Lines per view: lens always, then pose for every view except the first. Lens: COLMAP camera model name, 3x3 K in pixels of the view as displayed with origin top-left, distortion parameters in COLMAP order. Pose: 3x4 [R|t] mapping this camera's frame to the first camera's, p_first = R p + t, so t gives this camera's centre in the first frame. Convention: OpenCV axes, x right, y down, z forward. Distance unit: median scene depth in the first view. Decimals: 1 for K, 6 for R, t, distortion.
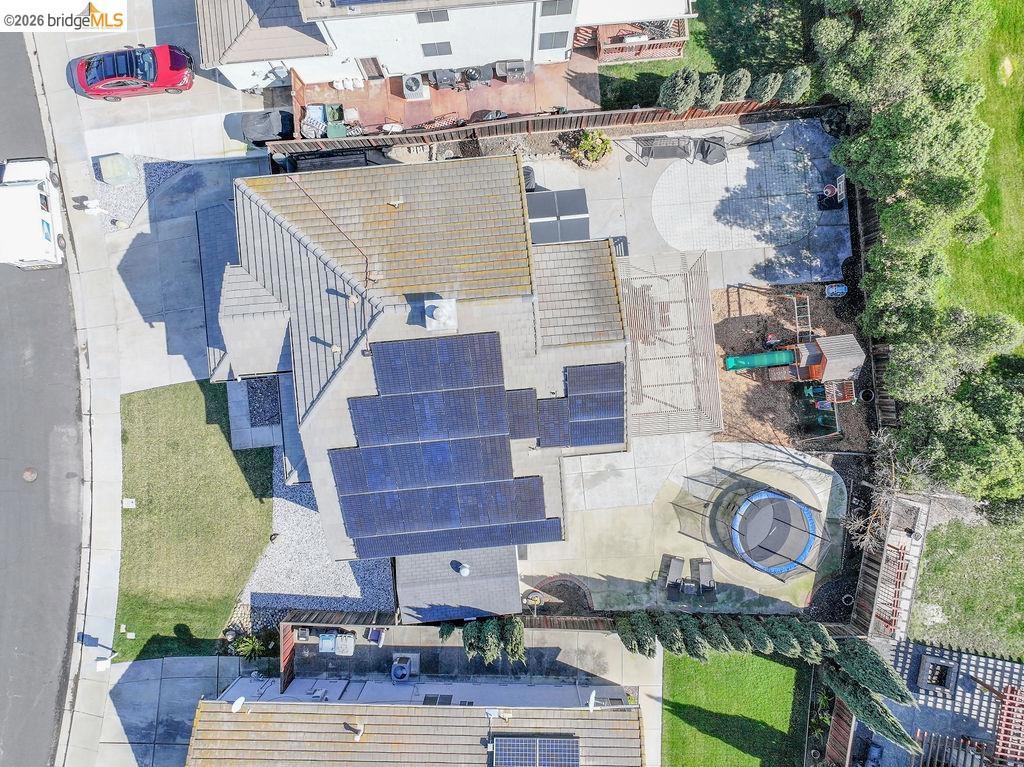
lens RADIAL K [[722.6, 0, 512.0], [0, 722.6, 383.5], [0, 0, 1]] dist [0.004357, 0.002937]
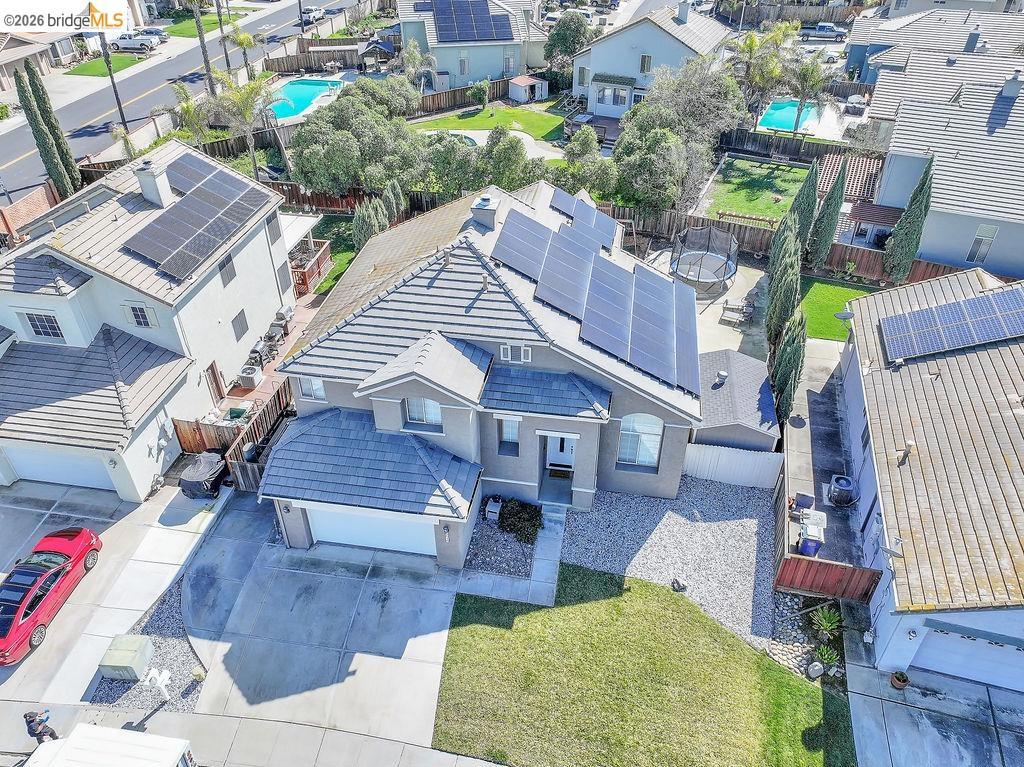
lens RADIAL K [[738.3, 0, 516.2], [0, 738.3, 386.5], [0, 0, 1]] dist [0.002576, -0.001773]
pose [[0.249091, -0.581473, 0.774495, -0.852348], [0.968466, 0.153902, -0.195929, 0.168475], [-0.005268, 0.798876, 0.601472, 0.360240]]
